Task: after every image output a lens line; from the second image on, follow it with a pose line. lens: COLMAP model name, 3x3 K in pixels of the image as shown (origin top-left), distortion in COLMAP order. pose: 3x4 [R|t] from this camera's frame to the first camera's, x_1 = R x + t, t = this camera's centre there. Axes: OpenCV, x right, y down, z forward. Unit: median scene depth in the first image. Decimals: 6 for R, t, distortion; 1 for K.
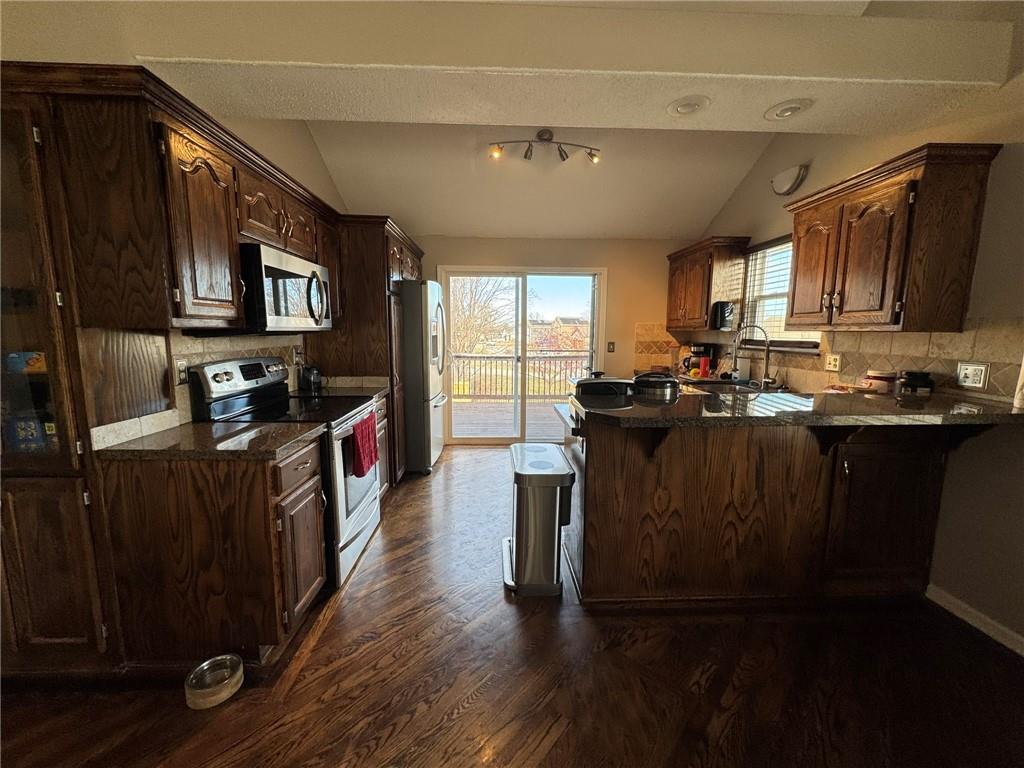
lens RADIAL K [[408.5, 0, 512.0], [0, 408.5, 384.0], [0, 0, 1]] dist [-0.001102, -0.000338]
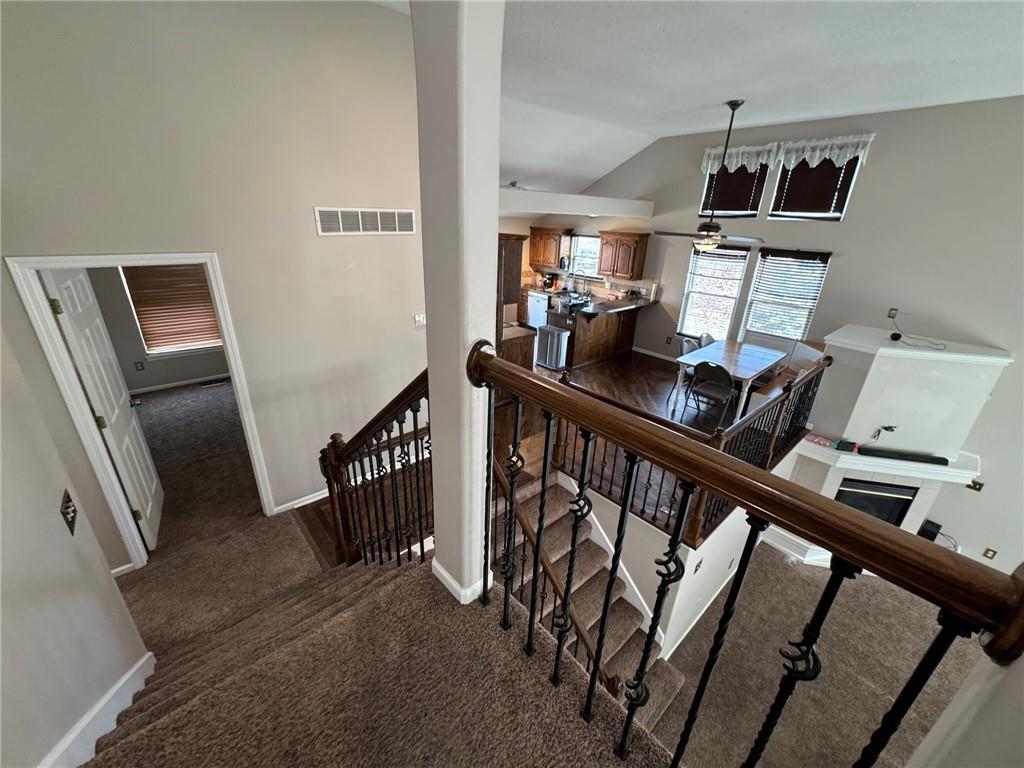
lens RADIAL K [[408.5, 0, 512.0], [0, 408.5, 384.0], [0, 0, 1]] dist [-0.001102, -0.000338]
pose [[0.773200, -0.220858, 0.594461, -2.162182], [0.053360, 0.956729, 0.286047, -0.325128], [-0.631913, -0.189451, 0.751528, -1.209631]]
